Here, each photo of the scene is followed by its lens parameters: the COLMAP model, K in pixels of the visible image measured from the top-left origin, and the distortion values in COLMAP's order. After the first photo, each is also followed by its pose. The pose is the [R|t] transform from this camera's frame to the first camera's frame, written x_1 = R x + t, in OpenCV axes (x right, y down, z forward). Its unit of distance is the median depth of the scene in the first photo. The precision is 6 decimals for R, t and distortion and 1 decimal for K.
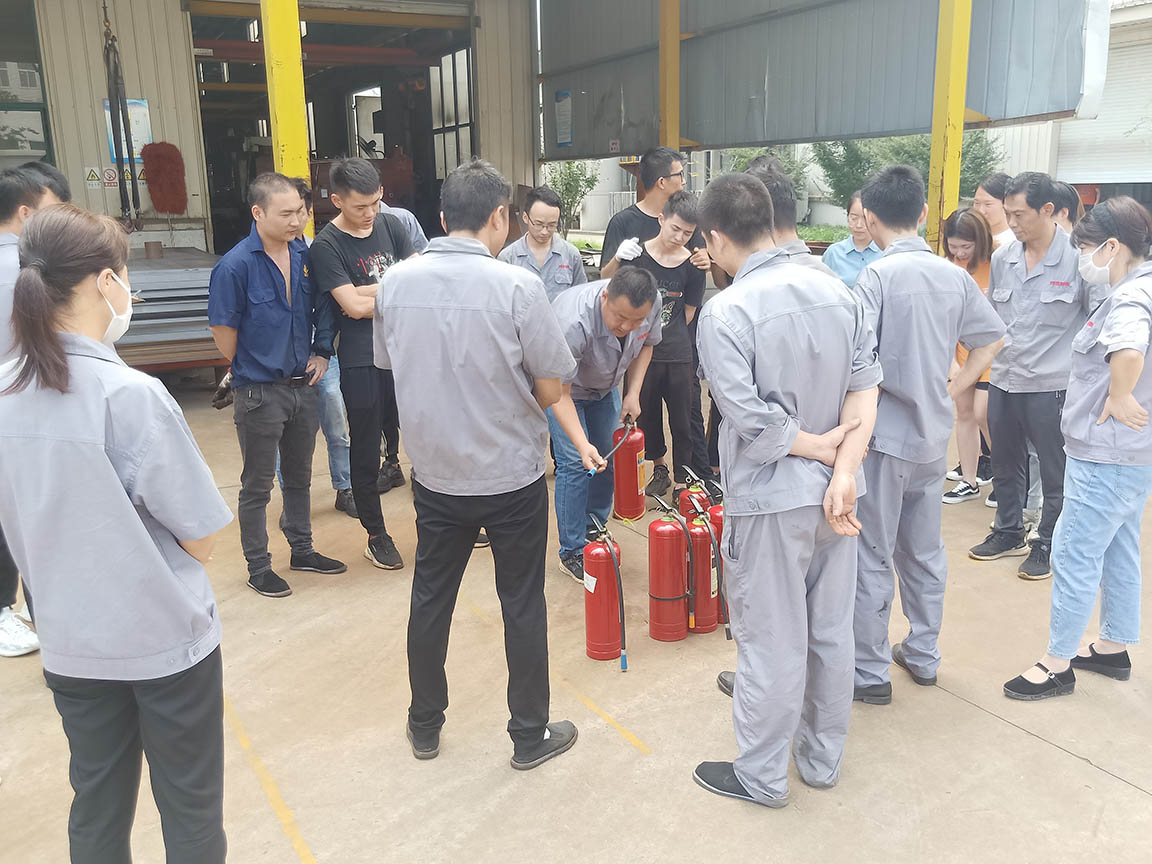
lens RADIAL K [[967.6, 0, 576.0], [0, 967.6, 432.0], [0, 0, 1]] dist [0.000639, 0.004906]
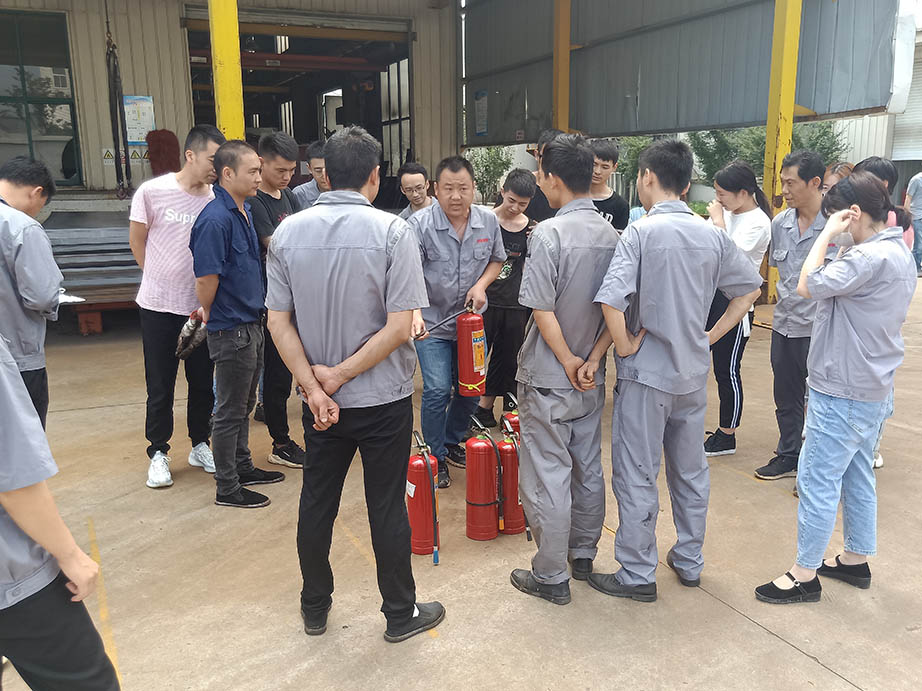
lens RADIAL K [[777.8, 0, 461.0], [0, 777.8, 345.5], [0, 0, 1]] dist [-0.000303, 0.009150]
pose [[0.998572, 0.021243, -0.049019, 0.123224], [-0.022474, 0.999442, -0.024715, 0.002160], [0.048467, 0.025781, 0.998492, 0.046508]]
